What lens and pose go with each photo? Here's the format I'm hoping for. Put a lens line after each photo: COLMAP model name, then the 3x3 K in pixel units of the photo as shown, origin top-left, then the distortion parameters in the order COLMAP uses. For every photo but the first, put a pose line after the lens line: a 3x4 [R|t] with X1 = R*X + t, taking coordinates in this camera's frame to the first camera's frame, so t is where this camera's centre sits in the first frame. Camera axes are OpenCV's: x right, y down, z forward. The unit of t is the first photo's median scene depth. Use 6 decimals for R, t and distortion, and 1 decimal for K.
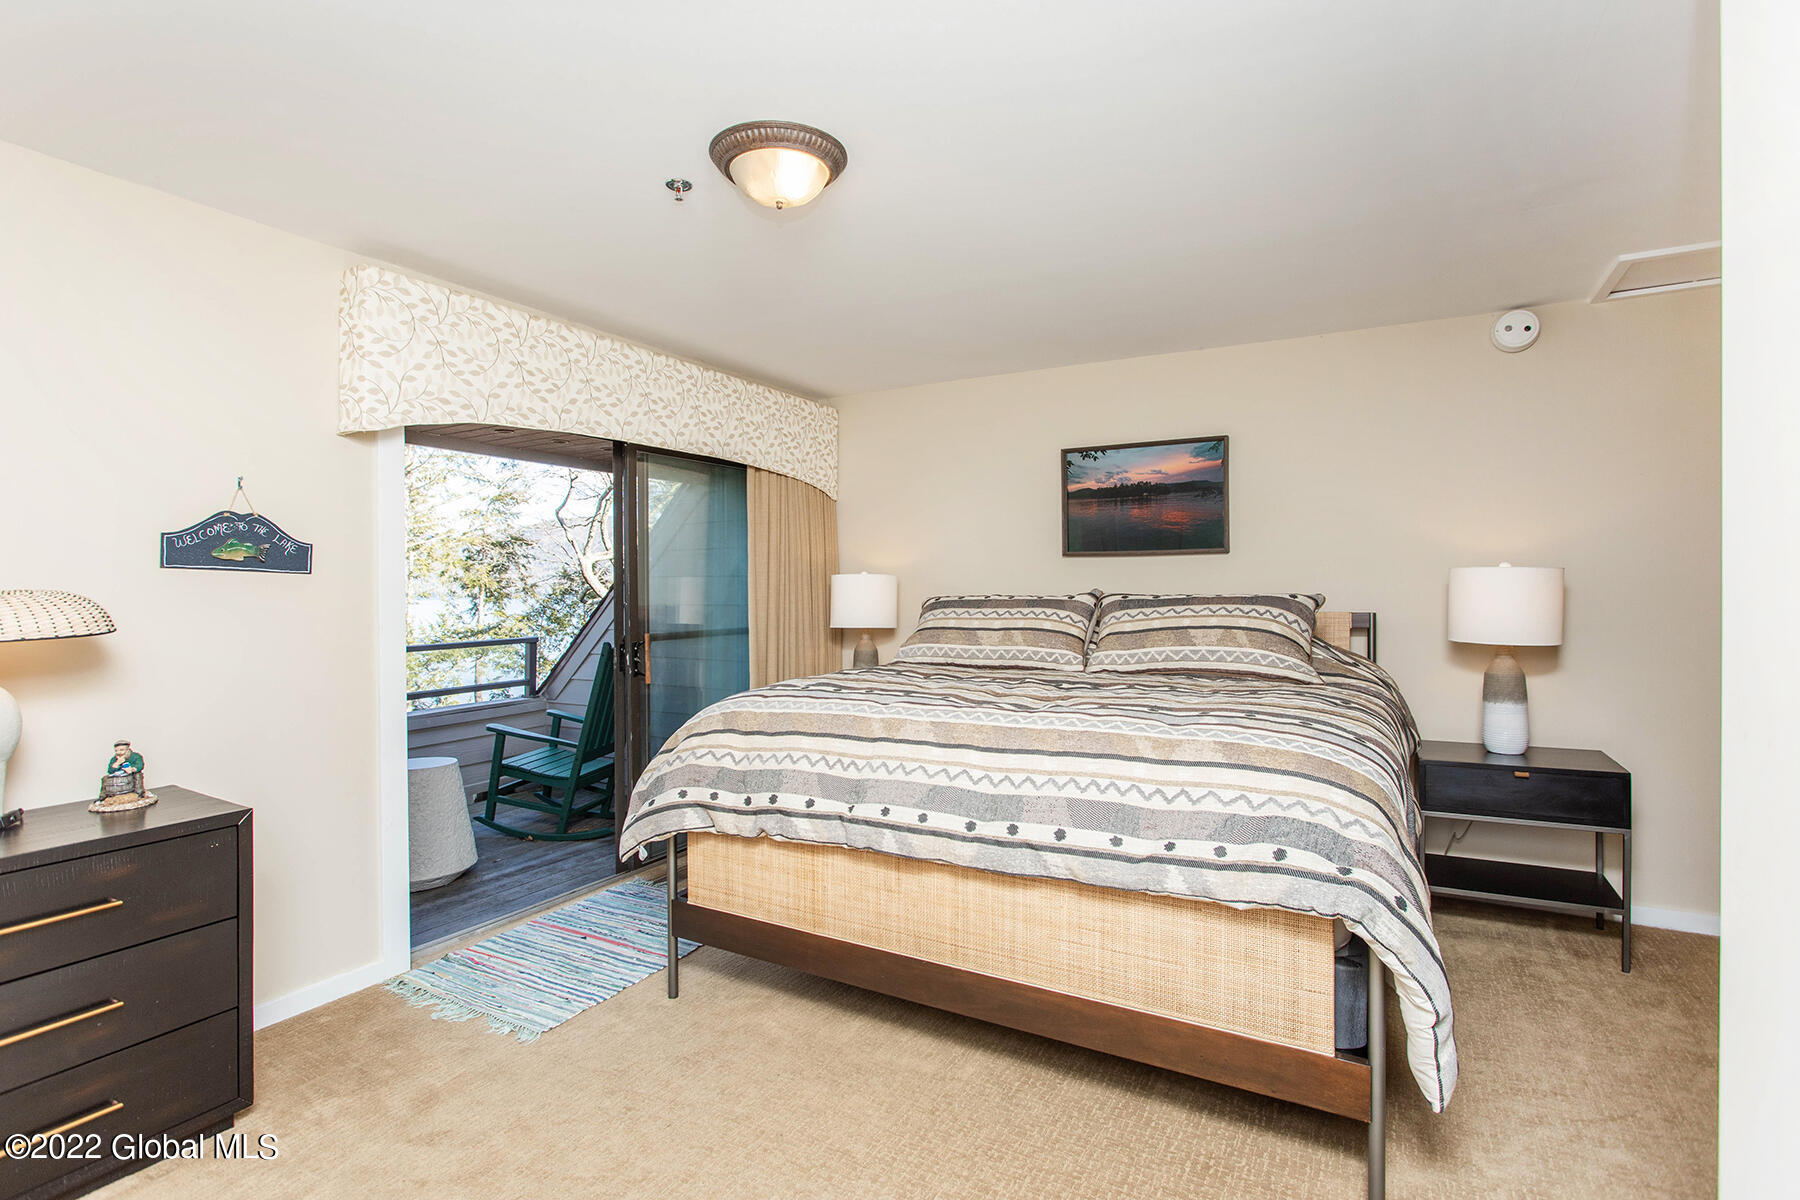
lens RADIAL K [[881.2, 0, 879.8], [0, 881.2, 598.0], [0, 0, 1]] dist [-0.002614, -0.000078]
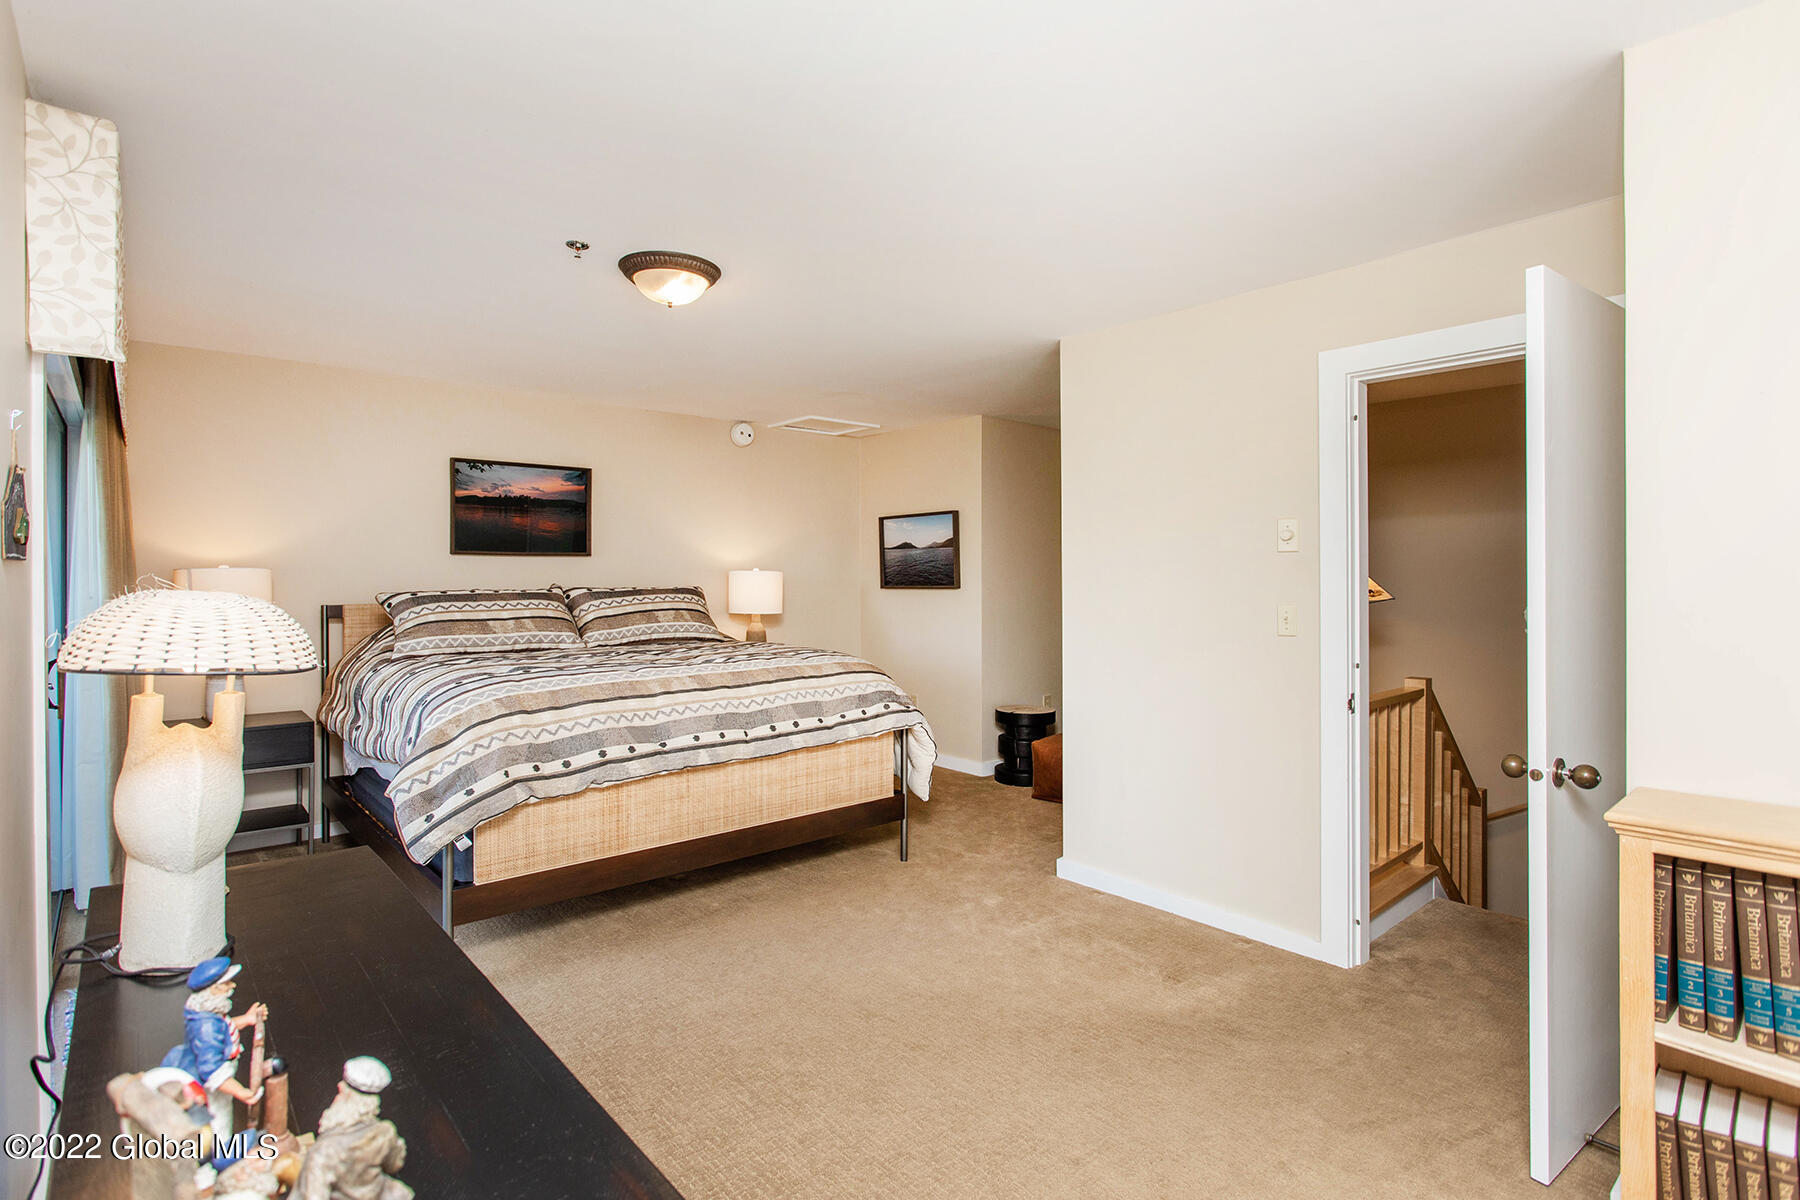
lens RADIAL K [[886.7, 0, 899.7], [0, 886.7, 588.1], [0, 0, 1]] dist [-0.000510, 0.000879]
pose [[0.317258, -0.007951, 0.948306, -0.852402], [0.011455, 0.999924, 0.004551, -0.004718], [-0.948270, 0.009419, 0.317325, 0.148079]]
